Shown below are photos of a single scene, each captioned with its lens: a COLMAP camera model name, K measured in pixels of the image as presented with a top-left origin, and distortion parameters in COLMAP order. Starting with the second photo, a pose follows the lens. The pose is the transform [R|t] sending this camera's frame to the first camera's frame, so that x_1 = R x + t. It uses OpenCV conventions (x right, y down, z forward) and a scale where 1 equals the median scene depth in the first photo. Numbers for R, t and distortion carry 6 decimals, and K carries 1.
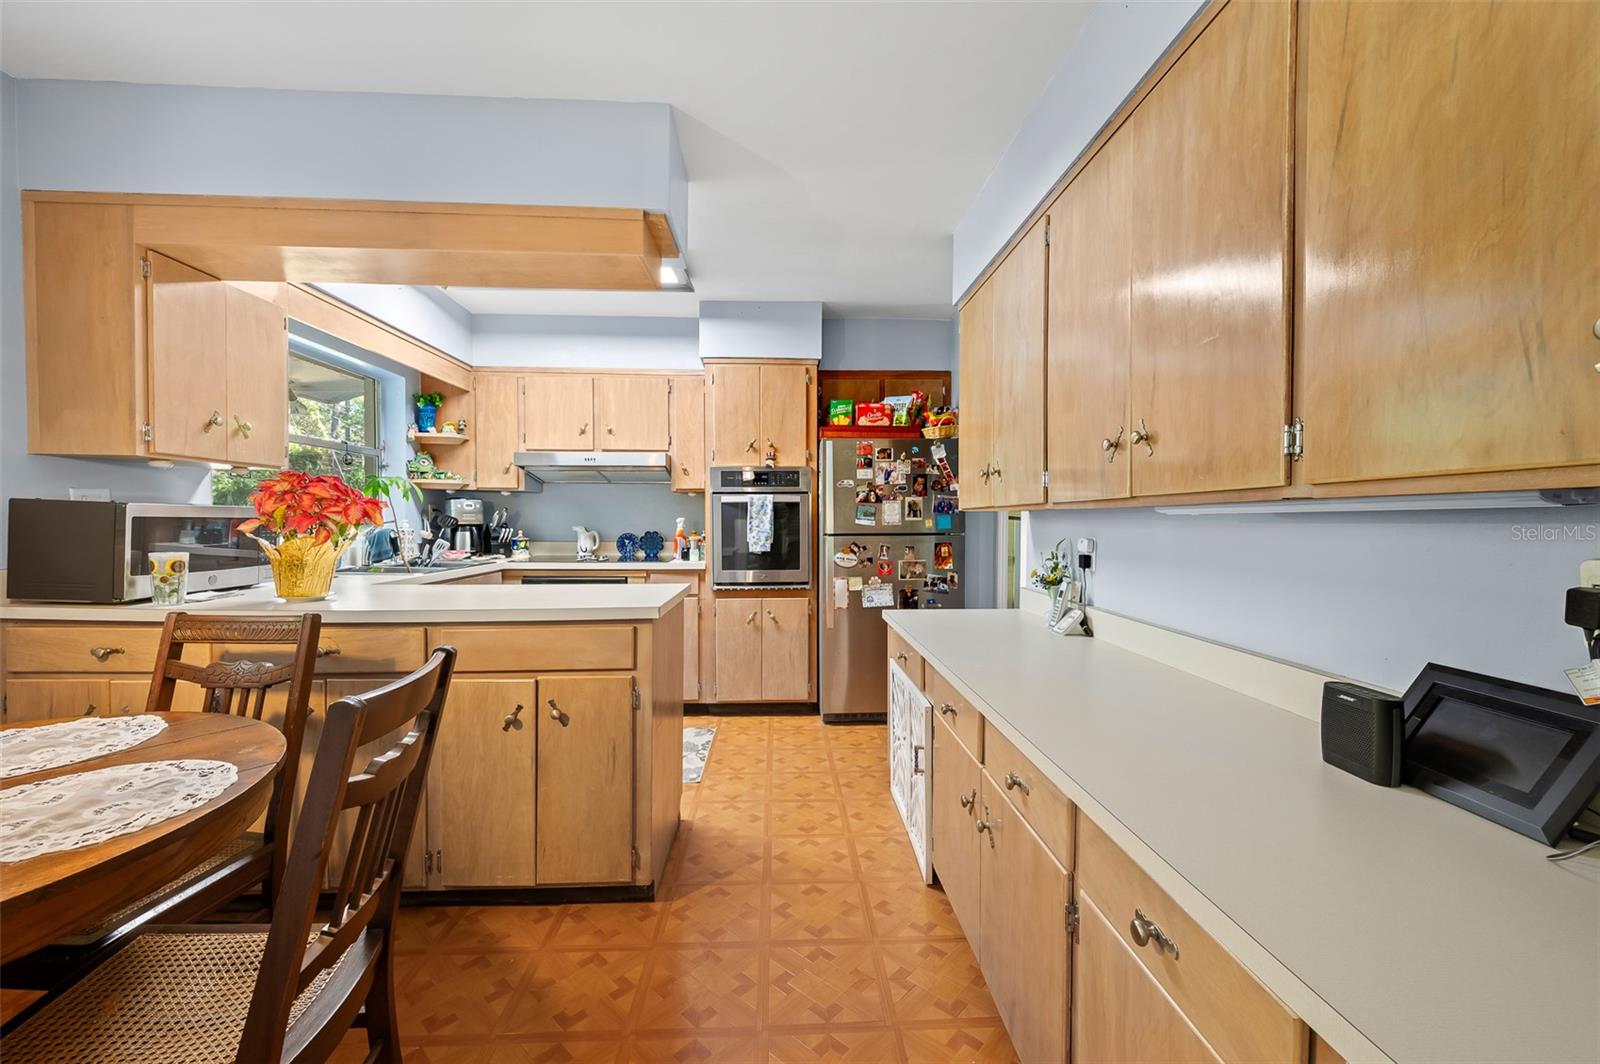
lens RADIAL K [[631.1, 0, 804.2], [0, 631.1, 538.1], [0, 0, 1]] dist [0.000260, -0.000108]
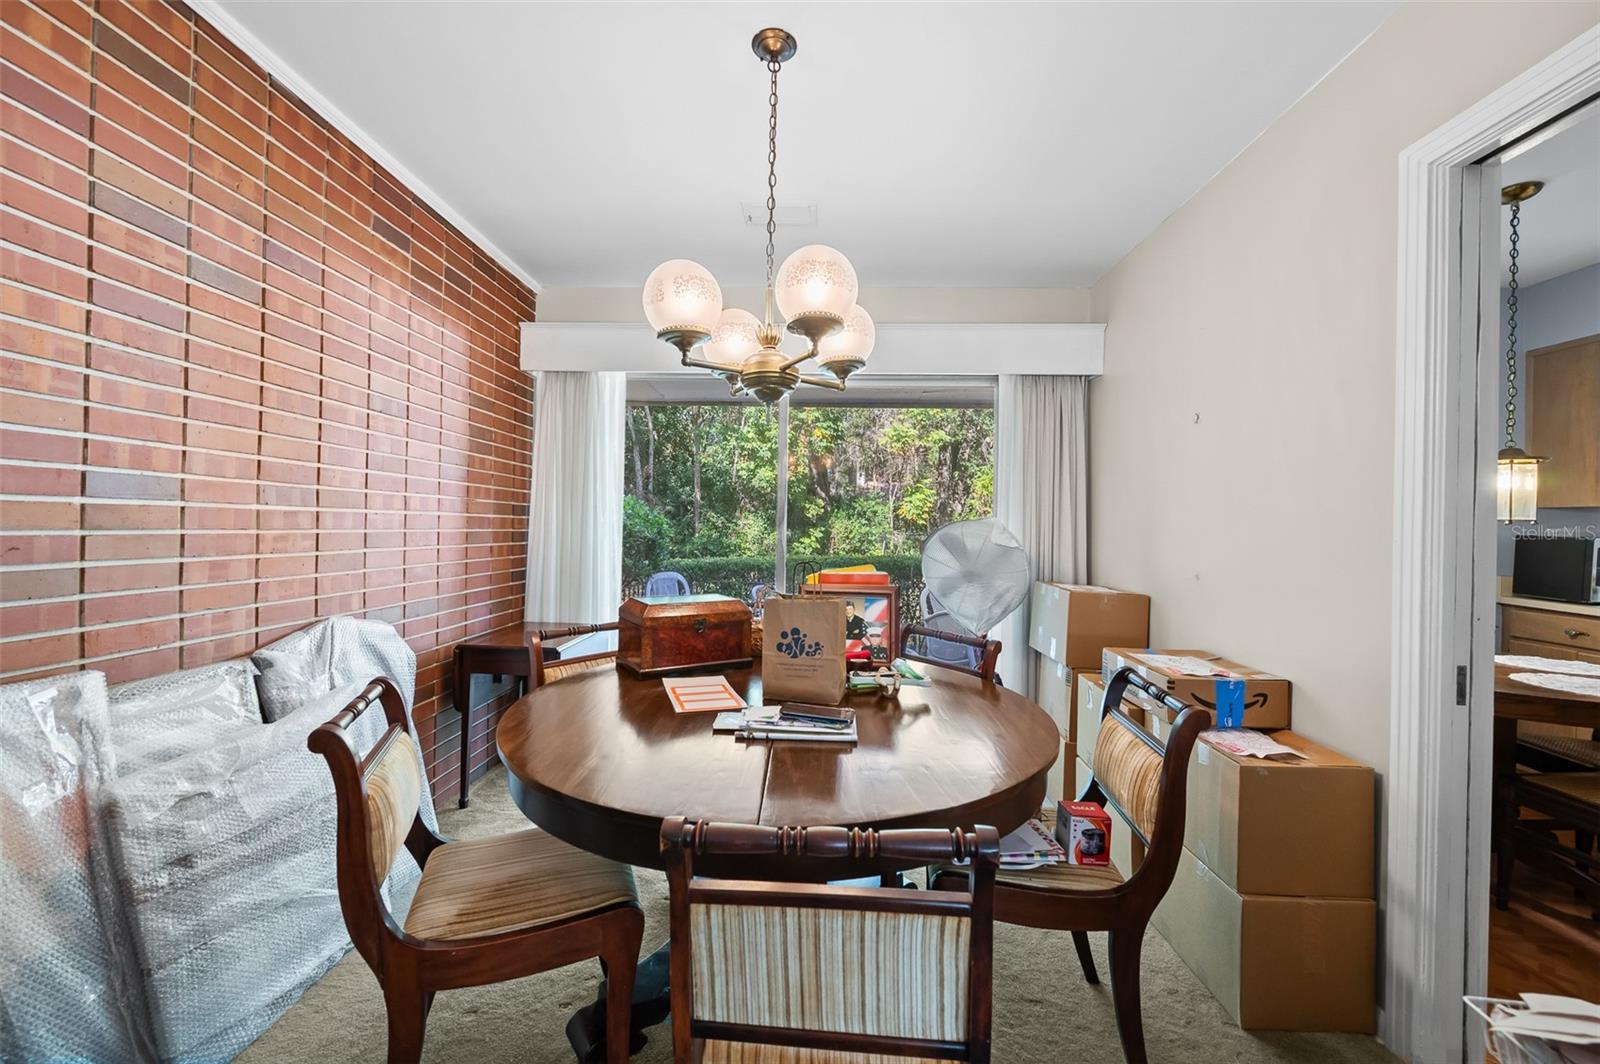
lens RADIAL K [[631.1, 0, 797.0], [0, 631.1, 523.1], [0, 0, 1]] dist [0.000260, -0.000108]
pose [[-0.085025, -0.008966, -0.996338, 0.618799], [-0.041390, 0.999128, -0.005459, -0.004199], [0.995519, 0.040775, -0.085322, -0.798411]]
